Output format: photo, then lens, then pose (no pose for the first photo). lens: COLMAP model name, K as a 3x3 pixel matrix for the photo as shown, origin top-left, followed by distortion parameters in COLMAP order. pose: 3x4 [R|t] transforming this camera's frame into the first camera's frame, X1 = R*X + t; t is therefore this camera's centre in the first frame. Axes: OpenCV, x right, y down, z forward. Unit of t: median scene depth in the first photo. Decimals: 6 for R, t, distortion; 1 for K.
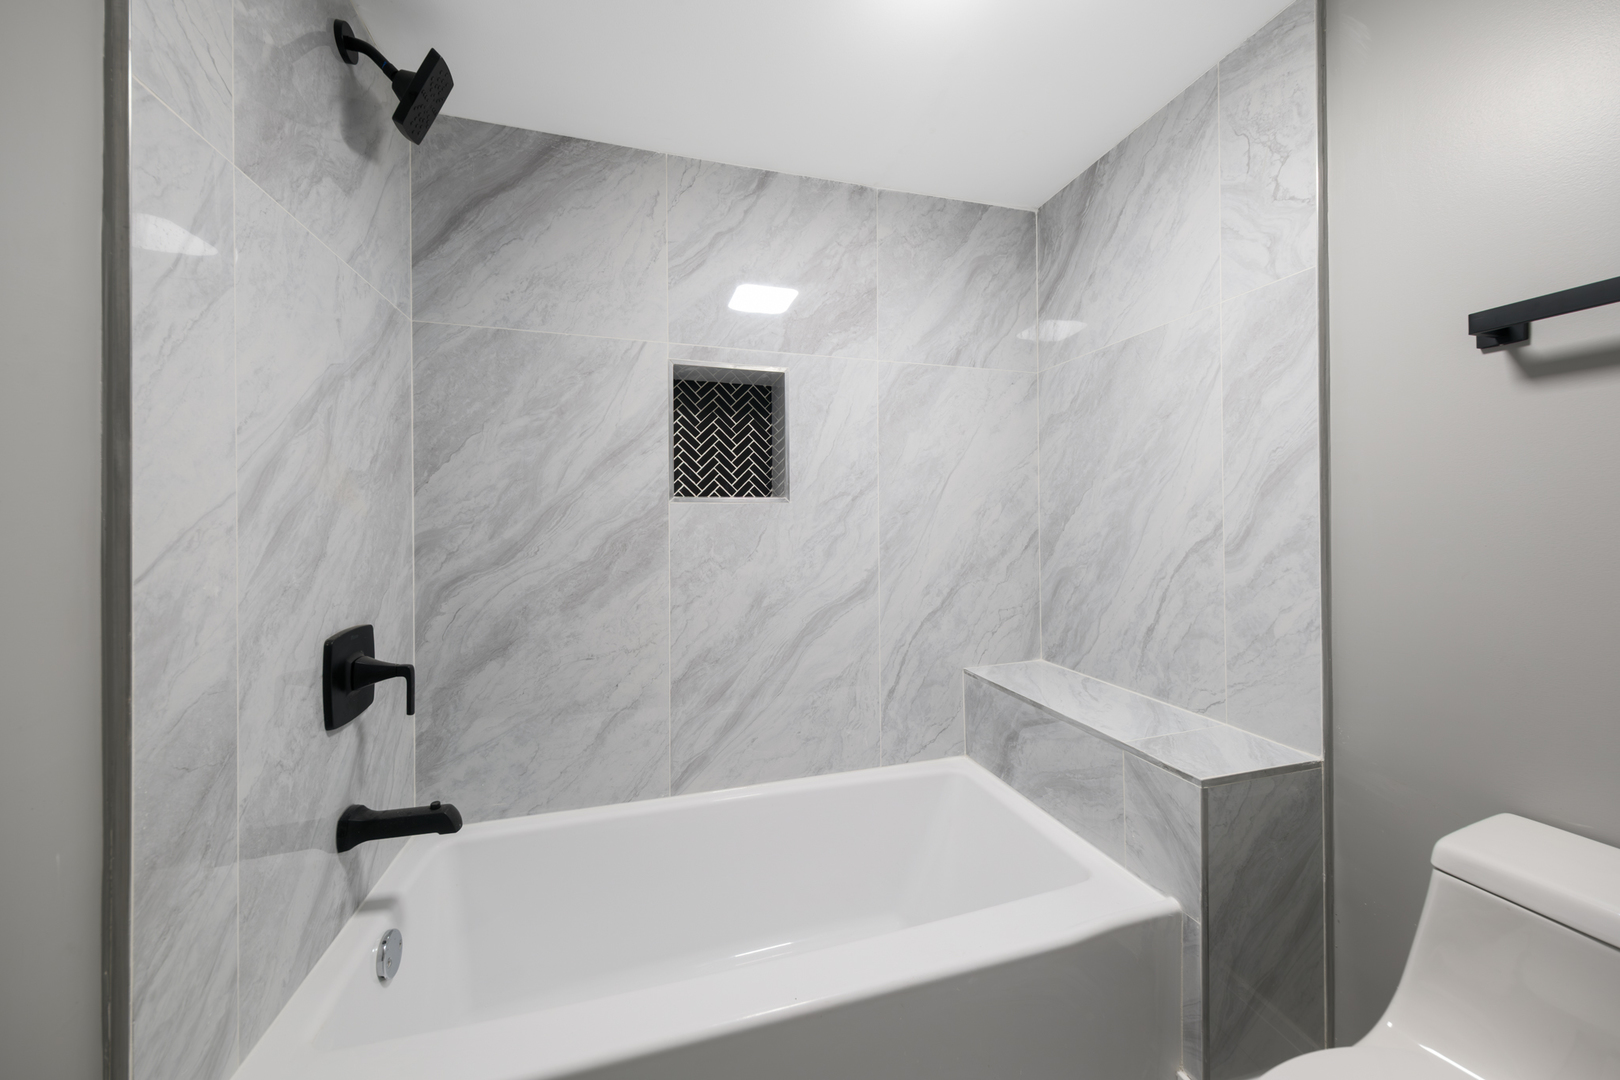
lens RADIAL K [[562.5, 0, 809.8], [0, 562.5, 519.2], [0, 0, 1]] dist [0.025020, -0.009702]
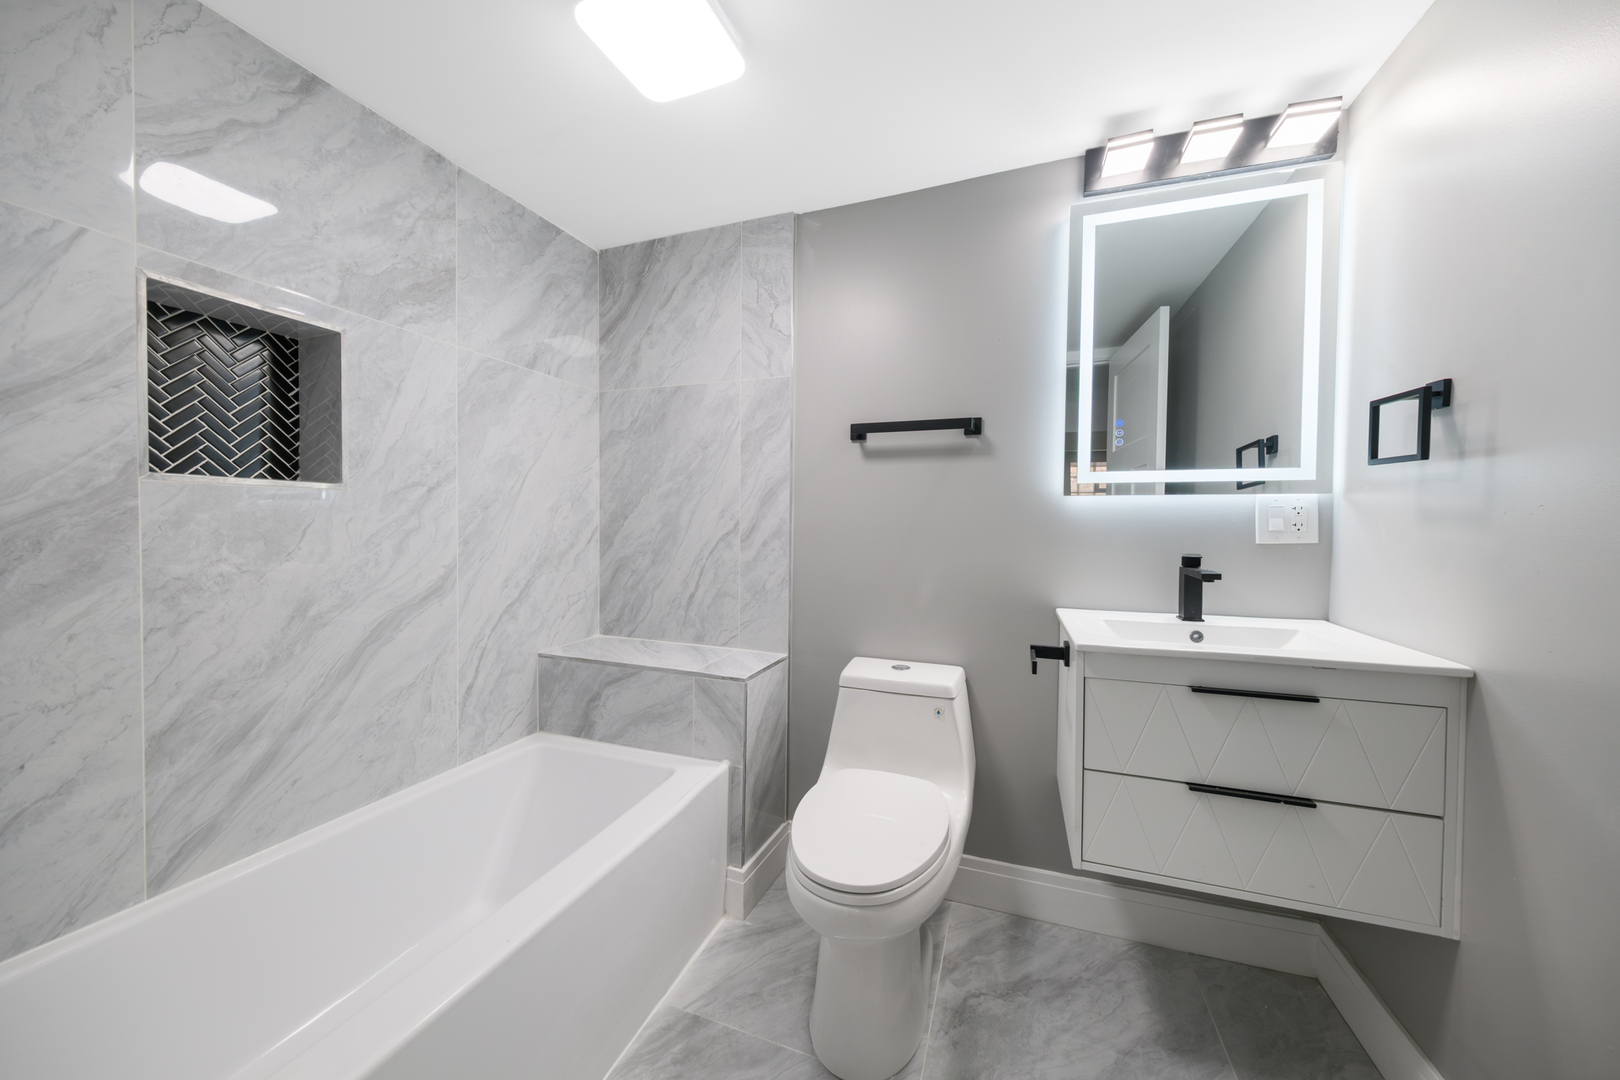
lens RADIAL K [[575.2, 0, 810.0], [0, 575.2, 540.0], [0, 0, 1]] dist [-0.001130, -0.000197]
pose [[0.588124, -0.009129, 0.808720, -0.327123], [-0.020420, 0.999450, 0.026133, 0.008584], [-0.808513, -0.031884, 0.587614, -0.067153]]
